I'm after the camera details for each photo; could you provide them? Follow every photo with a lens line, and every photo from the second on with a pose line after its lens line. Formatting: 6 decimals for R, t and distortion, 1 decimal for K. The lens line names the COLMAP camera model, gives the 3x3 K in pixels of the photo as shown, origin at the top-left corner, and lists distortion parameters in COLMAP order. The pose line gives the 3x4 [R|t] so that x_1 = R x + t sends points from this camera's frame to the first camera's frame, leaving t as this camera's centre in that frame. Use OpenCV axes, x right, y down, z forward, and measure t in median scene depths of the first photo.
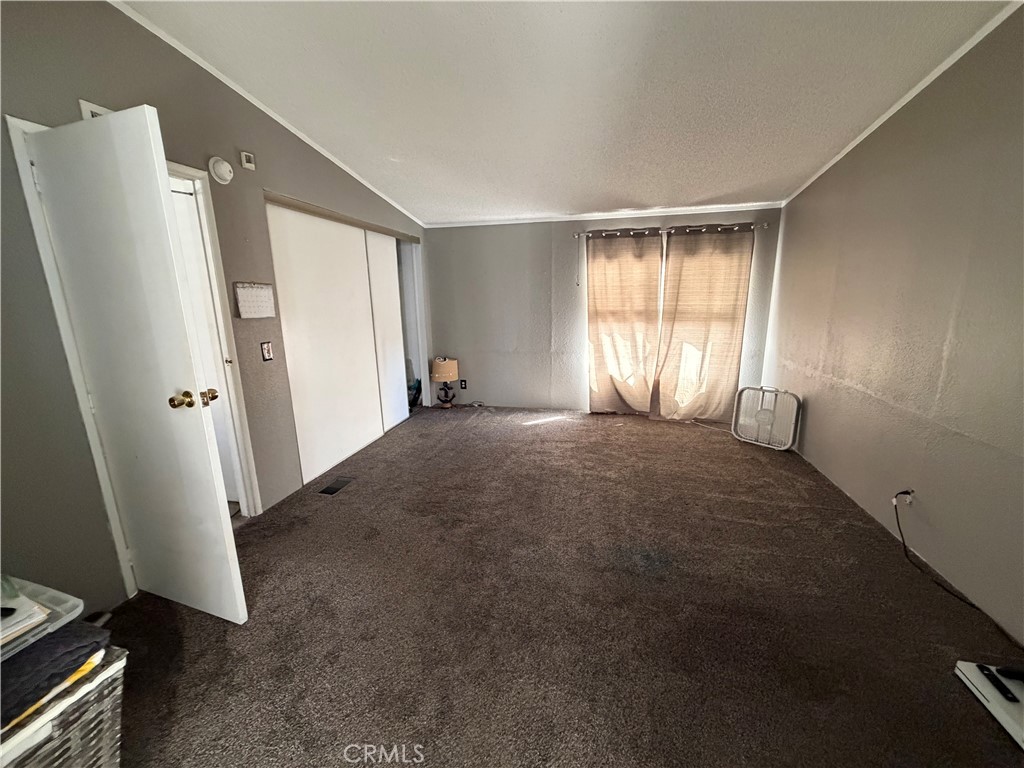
lens RADIAL K [[408.8, 0, 509.5], [0, 408.8, 384.9], [0, 0, 1]] dist [-0.001352, 0.000541]
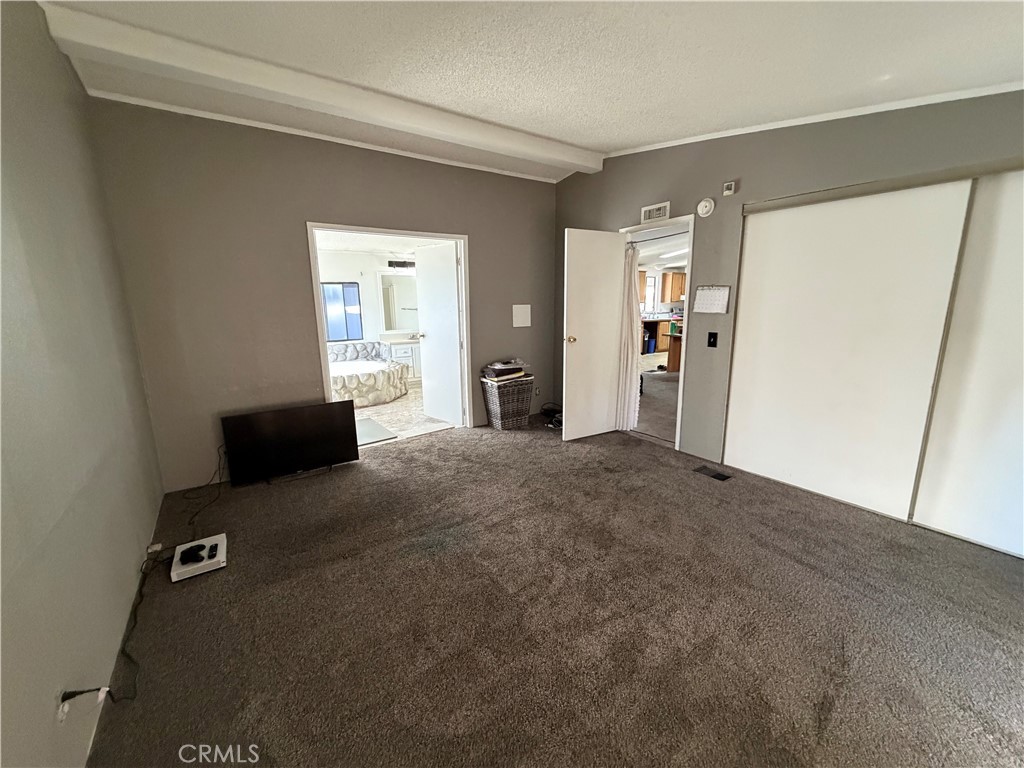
lens RADIAL K [[408.8, 0, 511.3], [0, 408.8, 384.6], [0, 0, 1]] dist [-0.001352, 0.000541]
pose [[-0.660174, 0.179165, -0.729432, 0.478517], [-0.137040, 0.926104, 0.351500, -0.196242], [0.738506, 0.332012, -0.586837, 0.835367]]
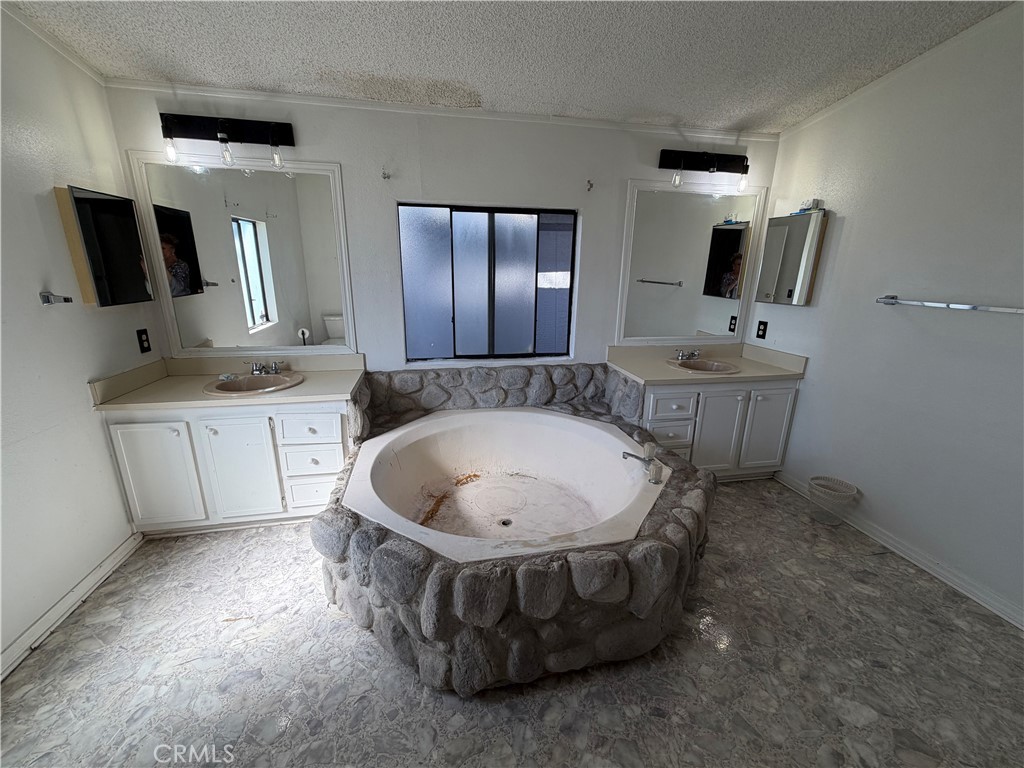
lens RADIAL K [[408.8, 0, 510.2], [0, 408.8, 383.2], [0, 0, 1]] dist [-0.001352, 0.000541]
pose [[-0.907502, 0.118326, -0.403038, 0.340081], [-0.089392, 0.883122, 0.460549, -0.129099], [0.410427, 0.453977, -0.790857, 0.557292]]
